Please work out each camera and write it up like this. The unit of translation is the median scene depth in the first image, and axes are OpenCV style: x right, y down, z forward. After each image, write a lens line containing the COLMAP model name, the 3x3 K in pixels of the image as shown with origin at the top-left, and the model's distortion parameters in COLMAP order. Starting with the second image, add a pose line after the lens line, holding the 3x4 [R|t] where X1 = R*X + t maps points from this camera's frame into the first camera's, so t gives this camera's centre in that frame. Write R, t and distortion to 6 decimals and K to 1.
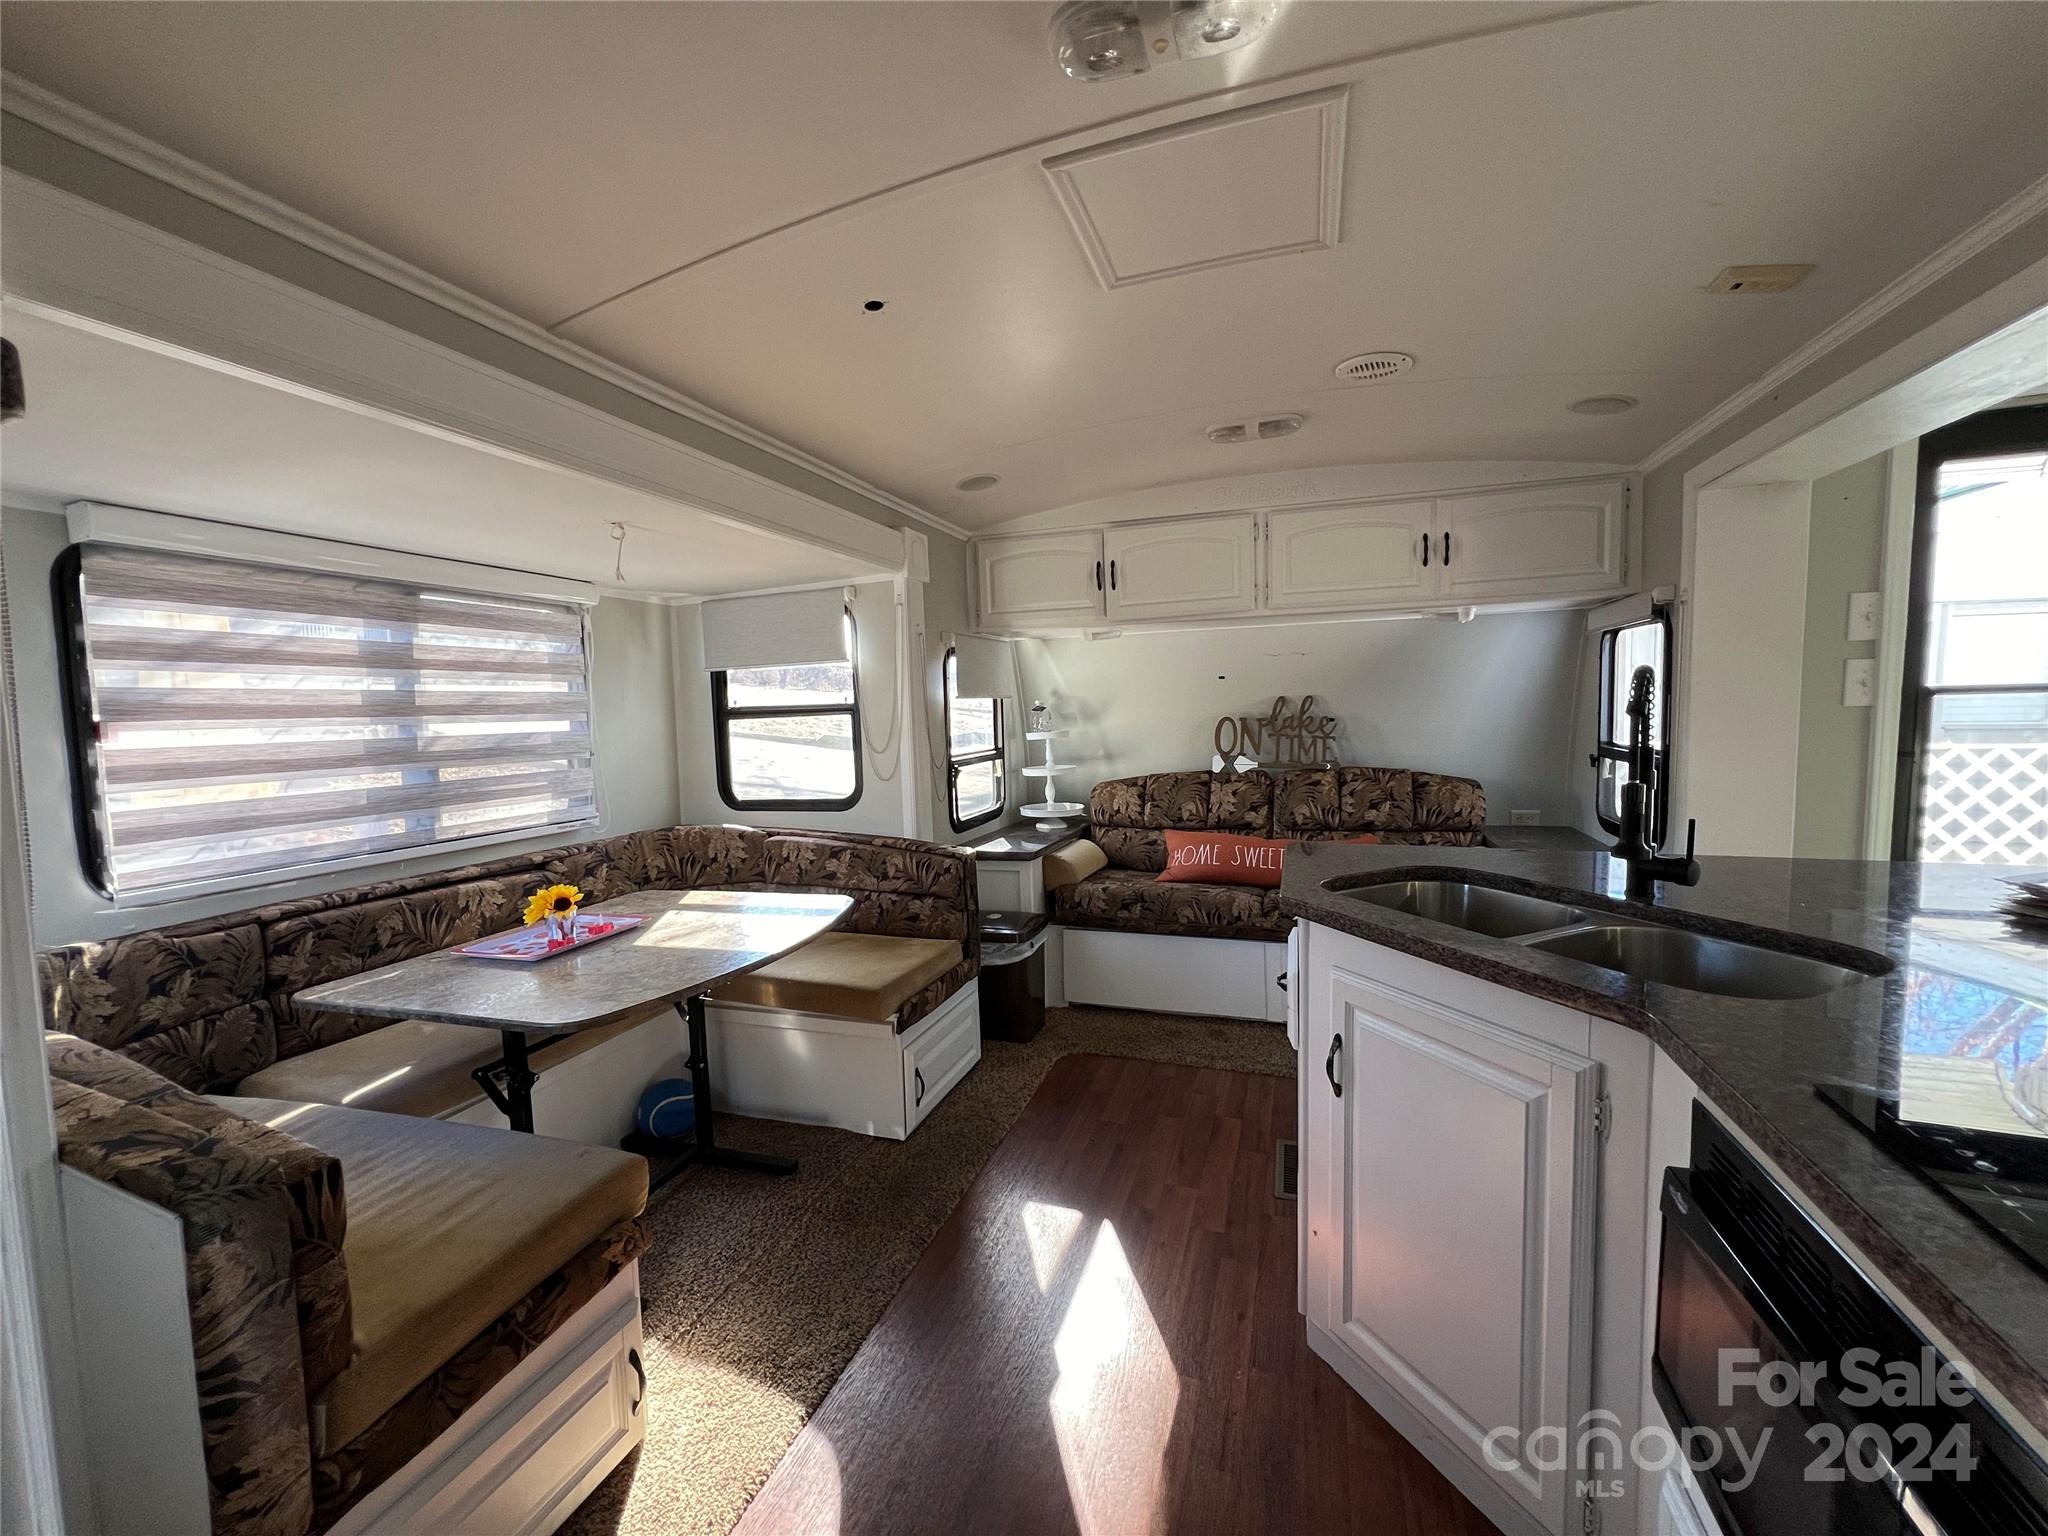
lens RADIAL K [[823.6, 0, 1031.3], [0, 823.6, 765.2], [0, 0, 1]] dist [-0.000628, 0.000289]
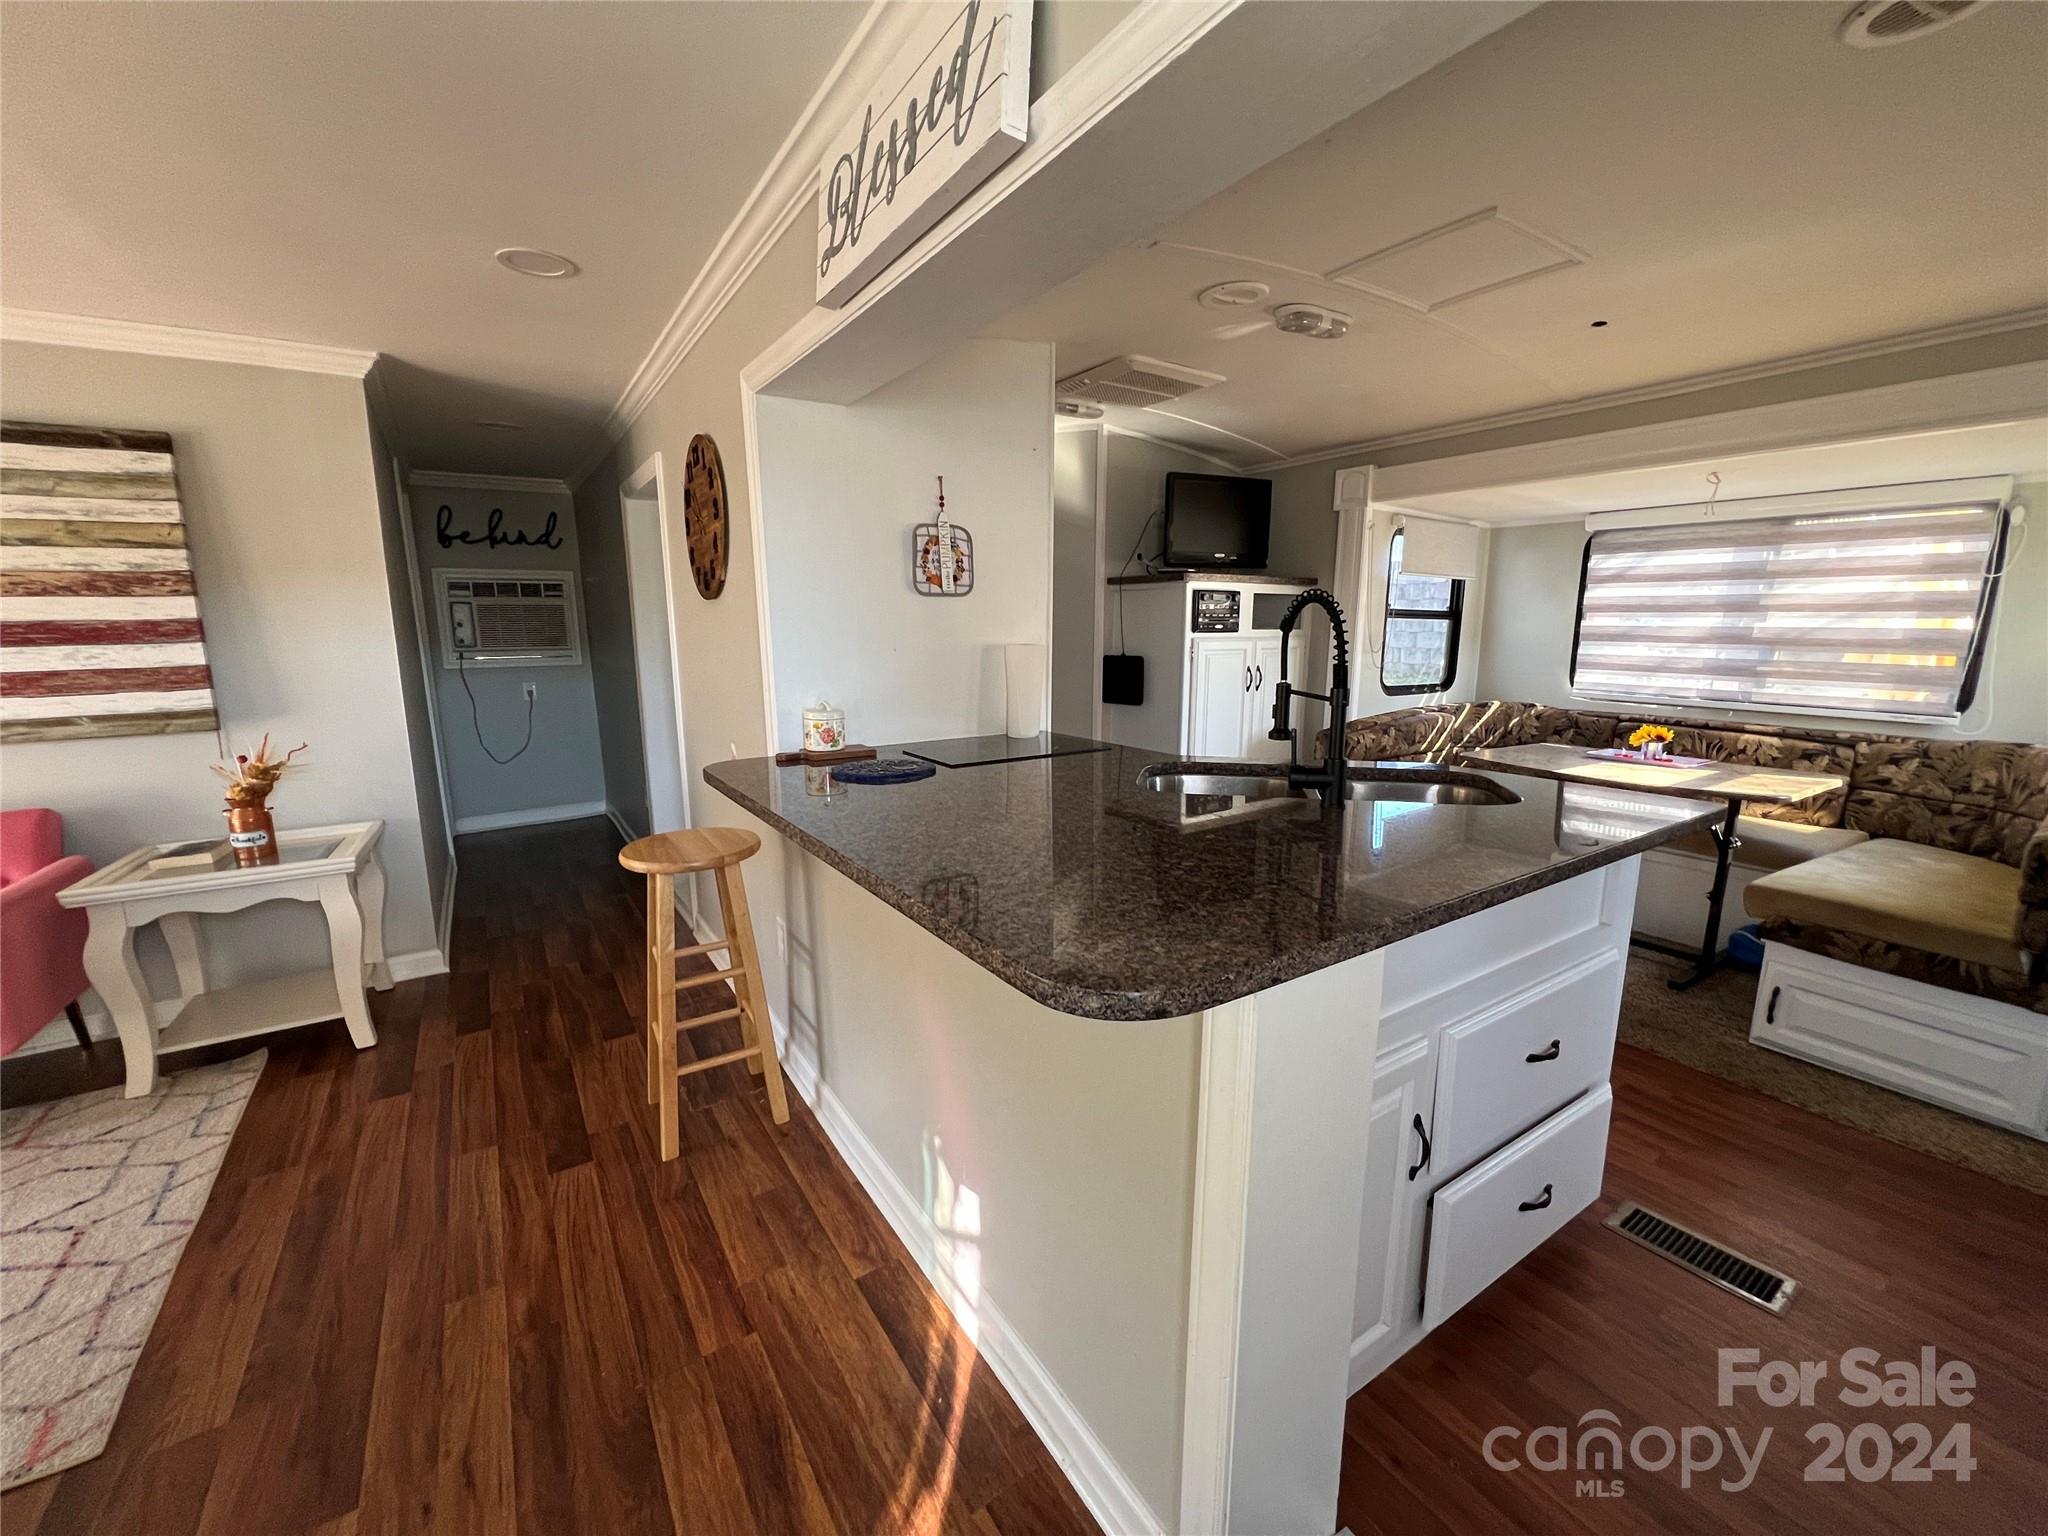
lens RADIAL K [[811.5, 0, 1013.8], [0, 811.5, 768.5], [0, 0, 1]] dist [0.000344, -0.000464]
pose [[-0.620310, 0.166222, -0.766541, 0.762892], [-0.042746, 0.968670, 0.244644, -0.055178], [0.783191, 0.184522, -0.593771, 0.555722]]
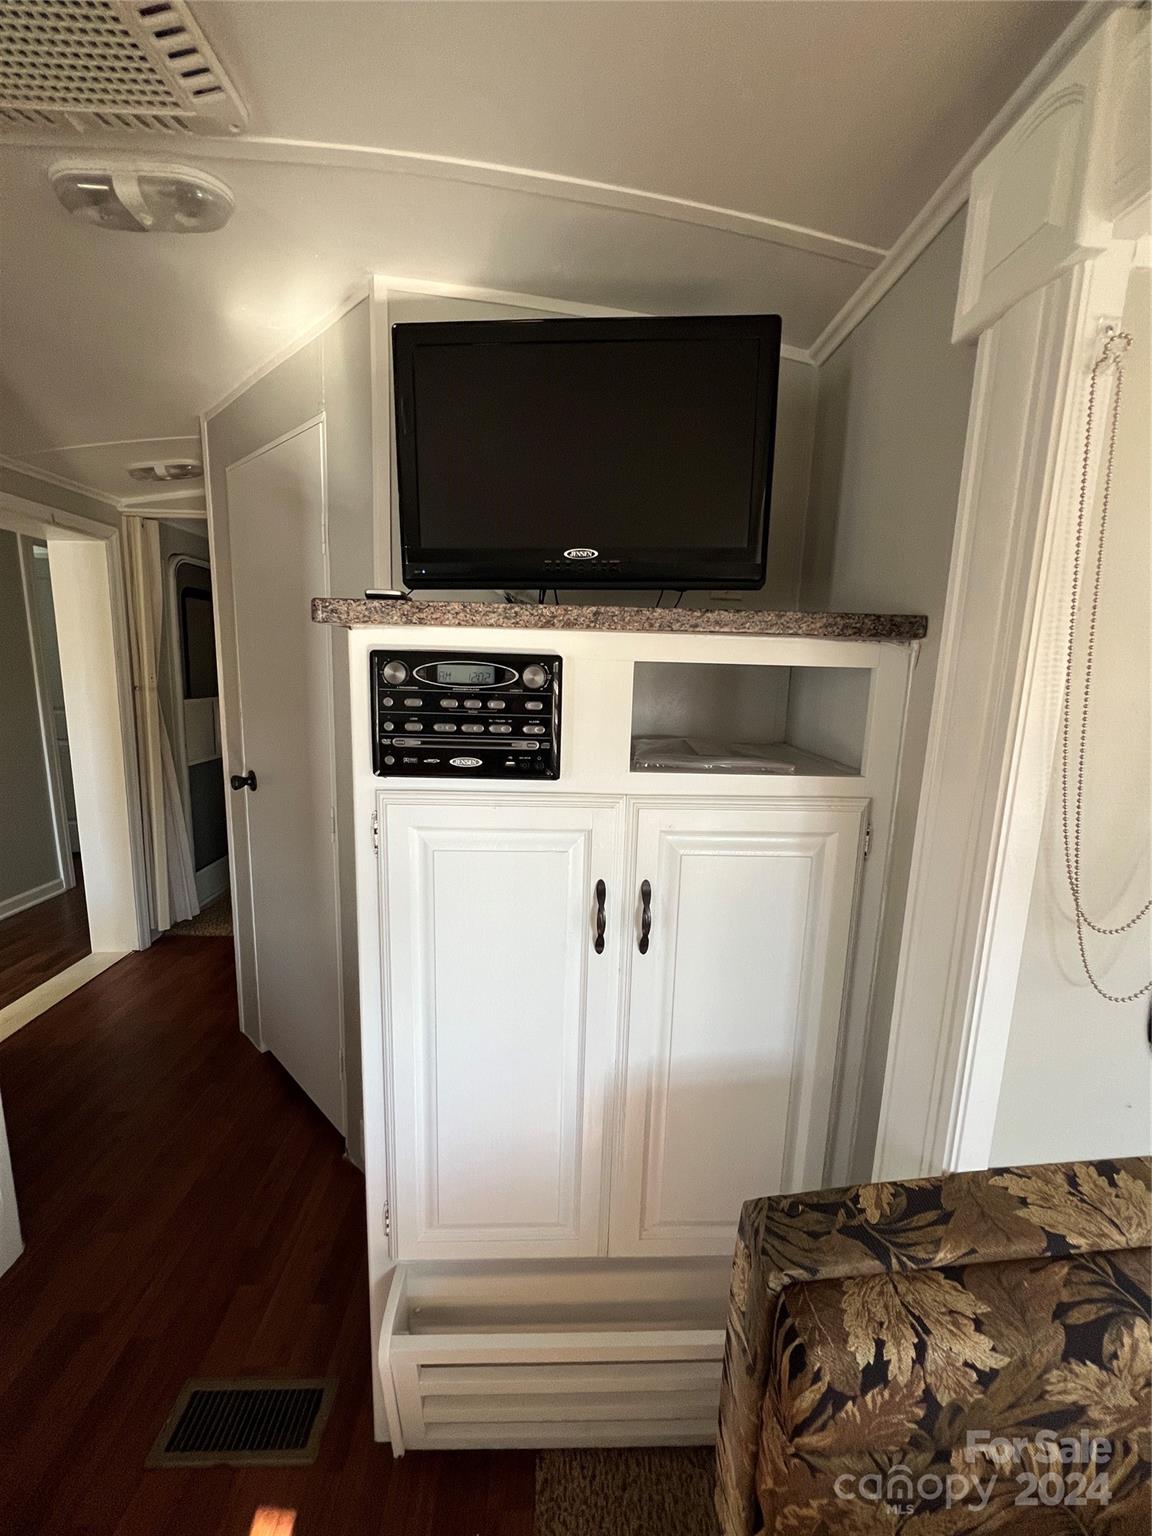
lens RADIAL K [[617.7, 0, 579.9], [0, 617.7, 758.5], [0, 0, 1]] dist [-0.000628, 0.000289]
pose [[-0.936859, 0.056632, -0.345092, -0.144299], [-0.028706, 0.971016, 0.237284, -0.052188], [0.348528, 0.232208, -0.908079, 0.368202]]
